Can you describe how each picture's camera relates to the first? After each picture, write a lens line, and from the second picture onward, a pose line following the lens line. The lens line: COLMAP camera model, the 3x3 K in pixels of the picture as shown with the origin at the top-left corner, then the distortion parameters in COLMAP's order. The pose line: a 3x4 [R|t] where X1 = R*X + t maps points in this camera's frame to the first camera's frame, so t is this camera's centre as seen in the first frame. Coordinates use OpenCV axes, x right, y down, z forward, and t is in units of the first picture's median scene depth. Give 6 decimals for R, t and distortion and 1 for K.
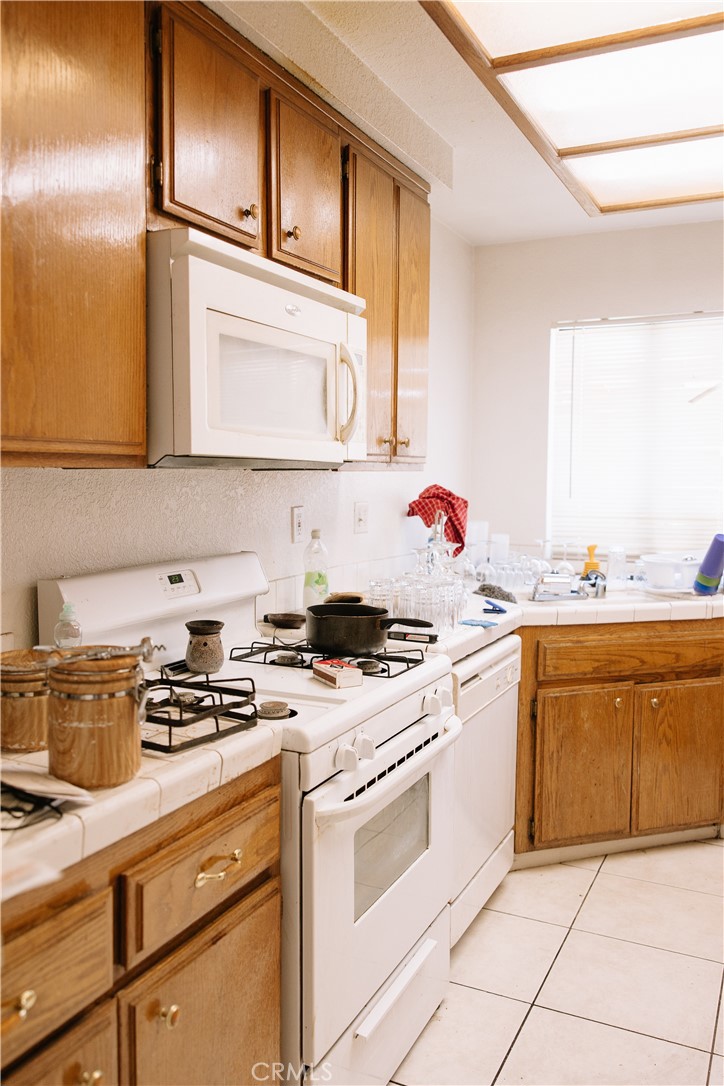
lens RADIAL K [[863.0, 0, 363.3], [0, 863.0, 549.3], [0, 0, 1]] dist [0.002747, -0.010123]
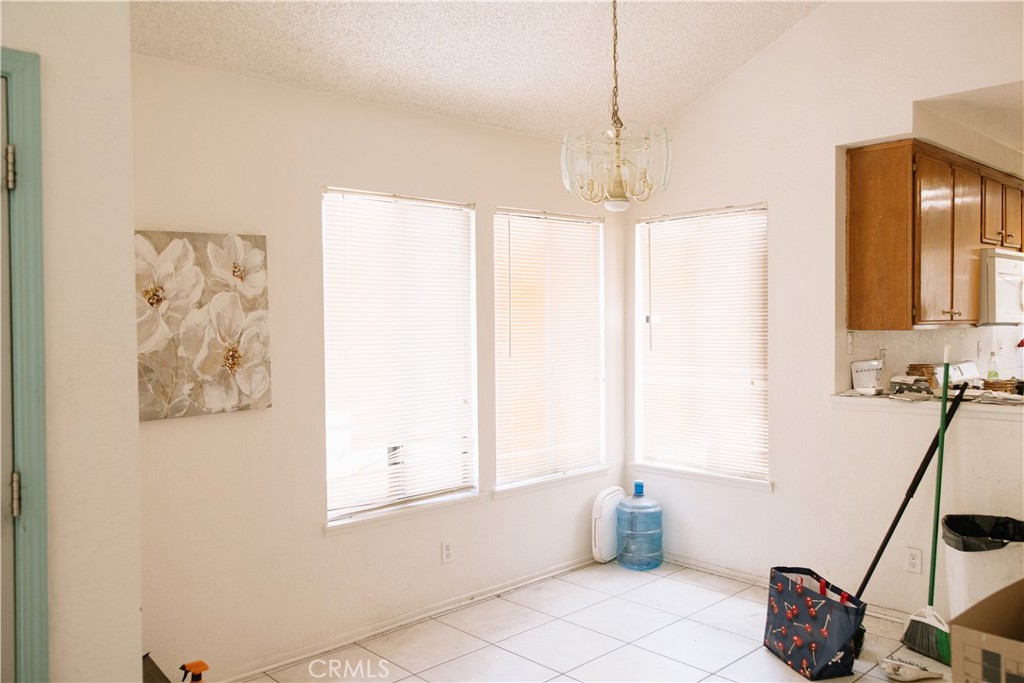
lens RADIAL K [[813.7, 0, 516.8], [0, 813.7, 338.2], [0, 0, 1]] dist [0.002747, -0.010123]
pose [[0.939276, -0.011498, -0.342971, -0.775290], [-0.010450, 0.998017, -0.062078, 0.133339], [0.343005, 0.061893, 0.937292, -2.157113]]
